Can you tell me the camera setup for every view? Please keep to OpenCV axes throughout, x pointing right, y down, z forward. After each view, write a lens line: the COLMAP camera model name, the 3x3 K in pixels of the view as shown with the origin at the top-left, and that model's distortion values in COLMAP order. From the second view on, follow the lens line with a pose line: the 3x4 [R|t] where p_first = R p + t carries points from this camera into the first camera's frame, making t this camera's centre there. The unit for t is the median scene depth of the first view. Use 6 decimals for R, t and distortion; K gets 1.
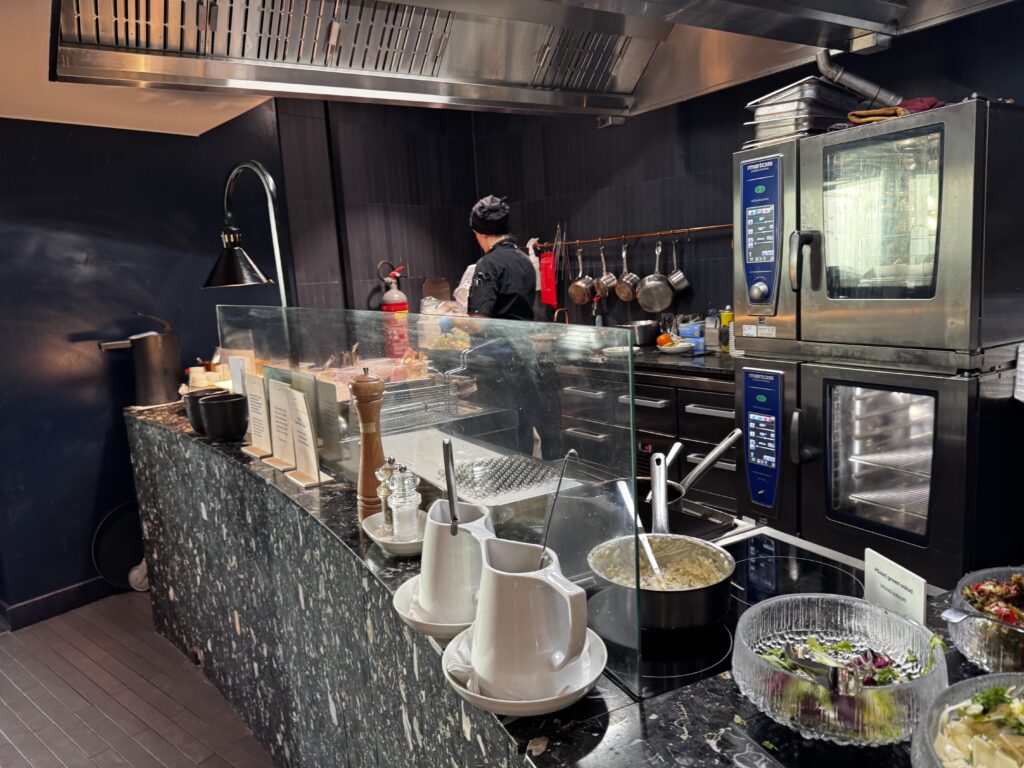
lens RADIAL K [[729.8, 0, 507.3], [0, 729.8, 395.3], [0, 0, 1]] dist [0.011687, -0.016206]
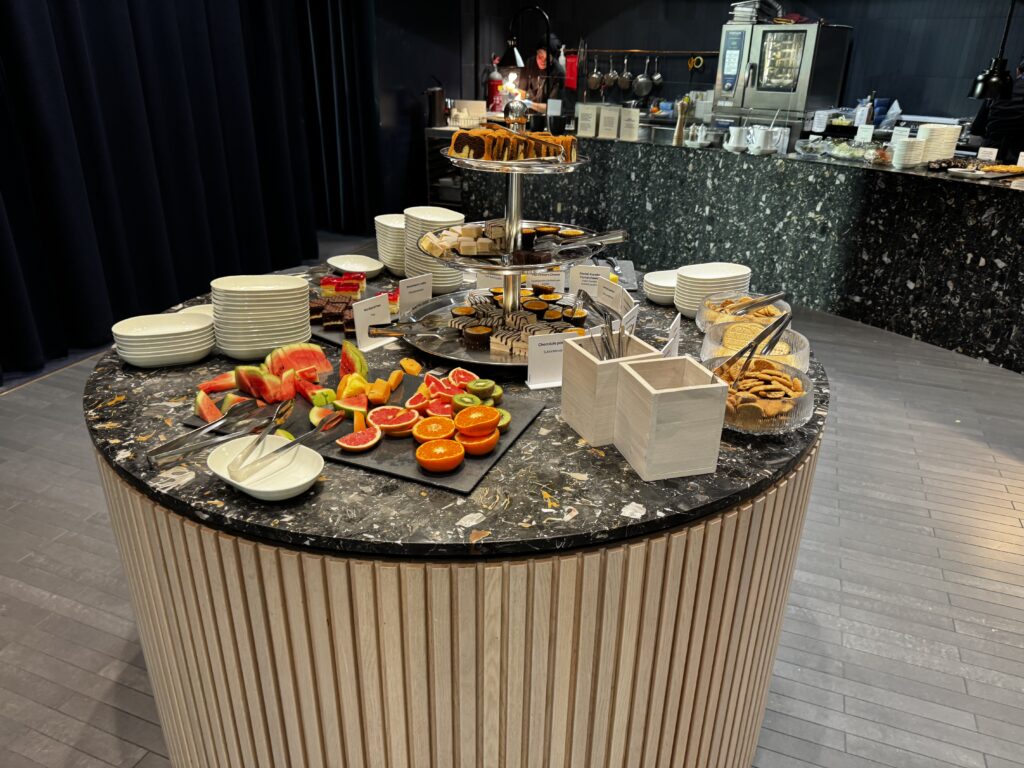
lens RADIAL K [[729.8, 0, 512.4], [0, 729.8, 398.0], [0, 0, 1]] dist [0.011687, -0.016206]
pose [[0.948866, -0.060656, 0.309796, -1.279652], [-0.023180, 0.965330, 0.260001, 0.270918], [-0.314826, -0.253887, 0.914563, -1.424204]]
